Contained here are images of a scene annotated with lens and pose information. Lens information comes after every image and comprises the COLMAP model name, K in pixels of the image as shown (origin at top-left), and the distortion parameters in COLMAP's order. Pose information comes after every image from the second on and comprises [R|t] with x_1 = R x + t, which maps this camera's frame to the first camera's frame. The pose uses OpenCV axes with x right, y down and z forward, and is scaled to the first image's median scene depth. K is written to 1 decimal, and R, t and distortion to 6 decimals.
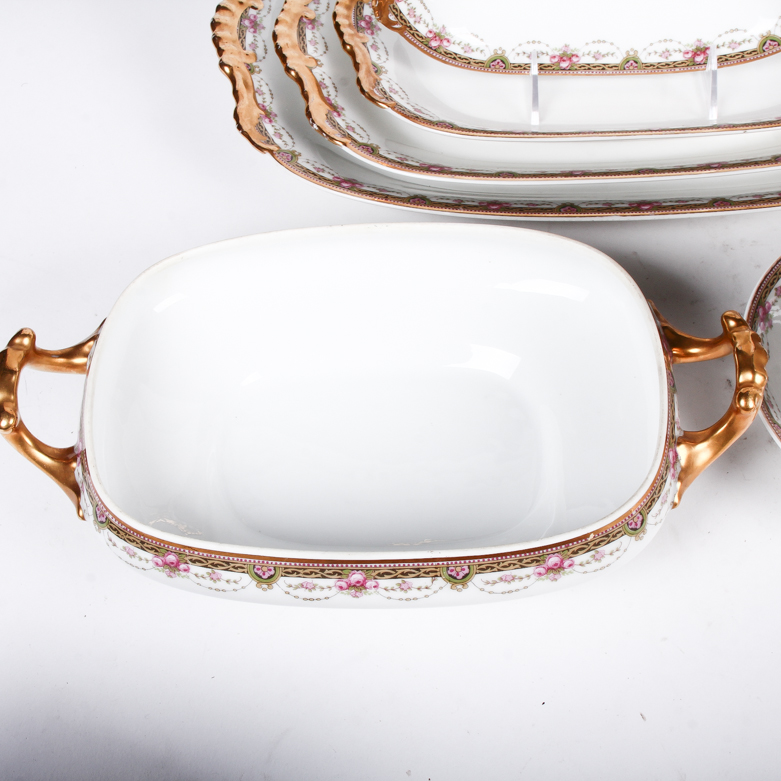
lens RADIAL K [[1363.4, 0, 384.7], [0, 1363.4, 388.4], [0, 0, 1]] dist [-0.081000, 0.000000]
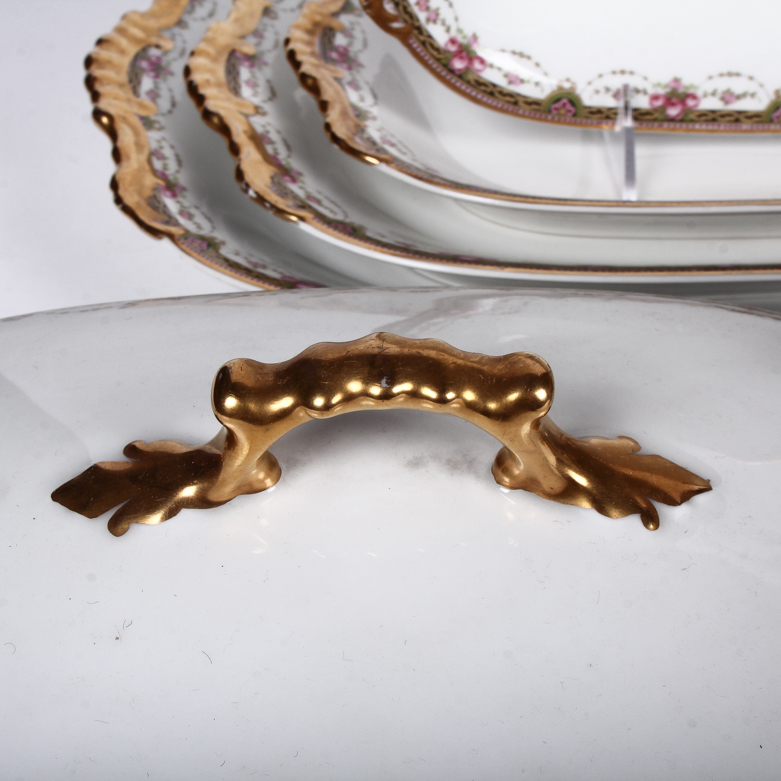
lens RADIAL K [[1363.4, 0, 395.4], [0, 1363.4, 392.6], [0, 0, 1]] dist [-0.081000, 0.000000]
pose [[0.998645, 0.007702, 0.051475, -0.019720], [0.003841, 0.975391, -0.220448, 0.012993], [-0.051906, 0.220347, 0.974039, 0.462089]]
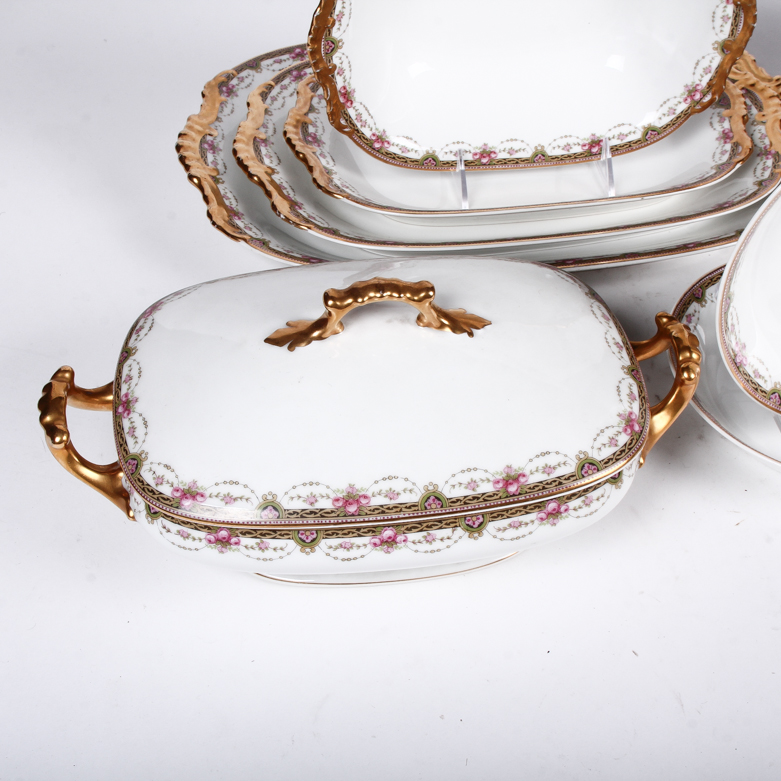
lens RADIAL K [[1363.4, 0, 393.9], [0, 1363.4, 386.7], [0, 0, 1]] dist [-0.081000, 0.000000]
pose [[0.988515, -0.063302, 0.137223, -0.124878], [0.088760, 0.978113, -0.188192, 0.176021], [-0.122306, 0.198210, 0.972499, -0.113087]]
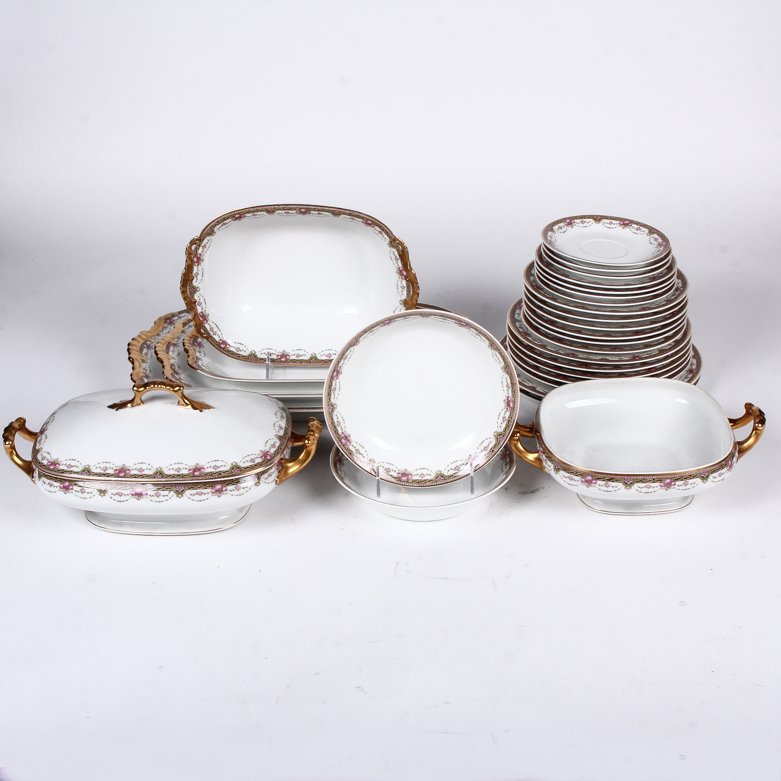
lens RADIAL K [[1363.4, 0, 391.0], [0, 1363.4, 392.1], [0, 0, 1]] dist [-0.081000, 0.000000]
pose [[0.999101, 0.037872, -0.019056, 0.358114], [-0.042393, 0.897915, -0.438122, 0.781147], [0.000518, 0.438536, 0.898714, -0.975052]]
